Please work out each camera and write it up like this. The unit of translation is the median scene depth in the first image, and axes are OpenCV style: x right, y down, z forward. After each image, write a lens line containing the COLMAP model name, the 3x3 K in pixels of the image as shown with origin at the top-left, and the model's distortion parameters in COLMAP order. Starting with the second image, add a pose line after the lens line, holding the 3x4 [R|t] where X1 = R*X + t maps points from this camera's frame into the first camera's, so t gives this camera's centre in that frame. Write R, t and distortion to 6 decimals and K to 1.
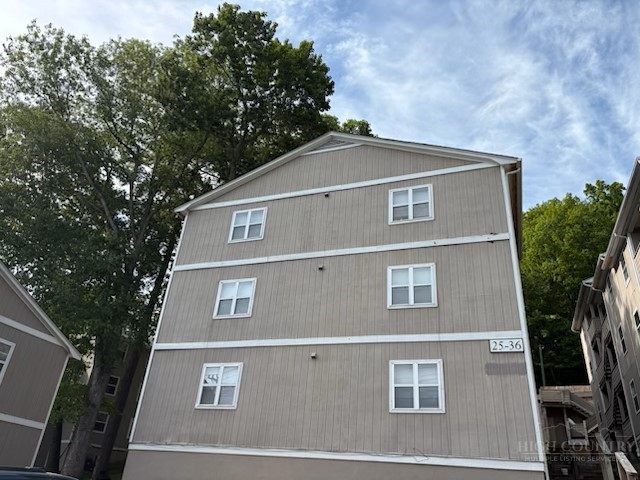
lens RADIAL K [[486.0, 0, 320.0], [0, 486.0, 240.0], [0, 0, 1]] dist [0.062337, -0.077483]
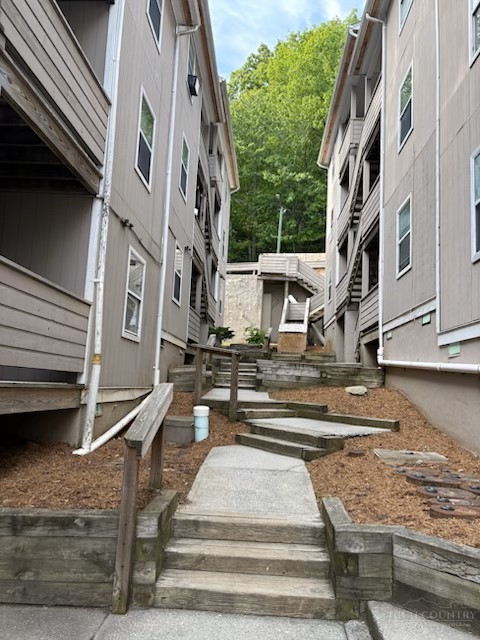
lens RADIAL K [[463.8, 0, 240.0], [0, 463.8, 320.0], [0, 0, 1]] dist [0.002686, -0.000323]
pose [[0.959056, 0.013853, 0.282876, 0.597820], [-0.120117, 0.924418, 0.361971, 0.392183], [-0.256481, -0.381129, 0.888233, 0.996550]]
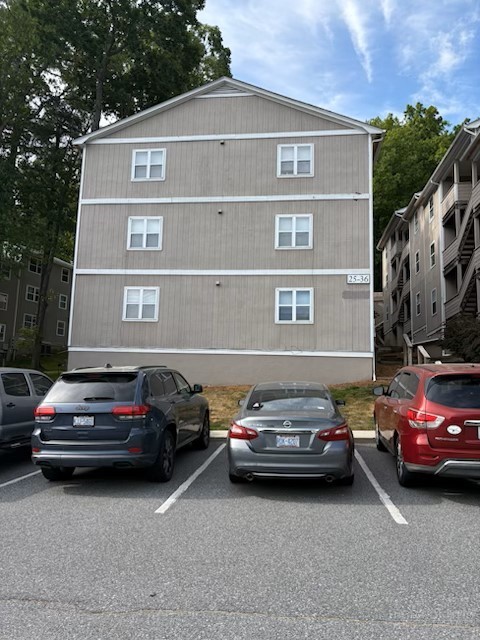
lens RADIAL K [[496.9, 0, 241.7], [0, 496.9, 331.8], [0, 0, 1]] dist [0.018520, -0.001184]
pose [[0.971405, -0.018086, 0.236737, -0.251006], [-0.072661, 0.926608, 0.368943, -0.129882], [-0.226035, -0.375595, 0.898797, -0.245958]]
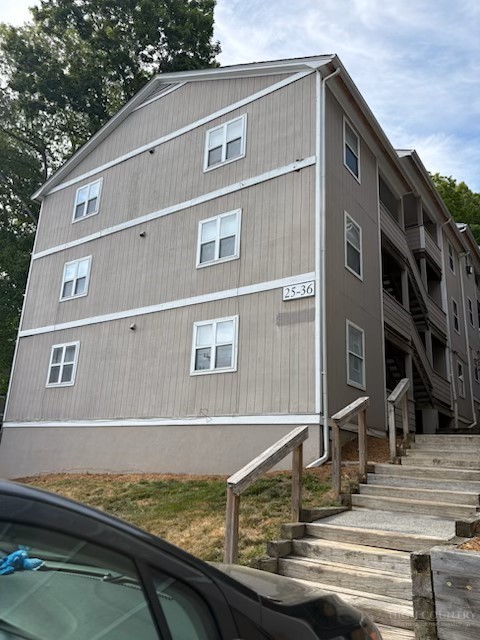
lens RADIAL K [[486.0, 0, 253.7], [0, 486.0, 323.7], [0, 0, 1]] dist [0.062337, -0.077483]
pose [[0.965822, -0.105492, -0.236770, 0.416212], [0.152510, 0.969868, 0.189990, 0.080043], [0.209593, -0.219607, 0.952808, 0.128572]]
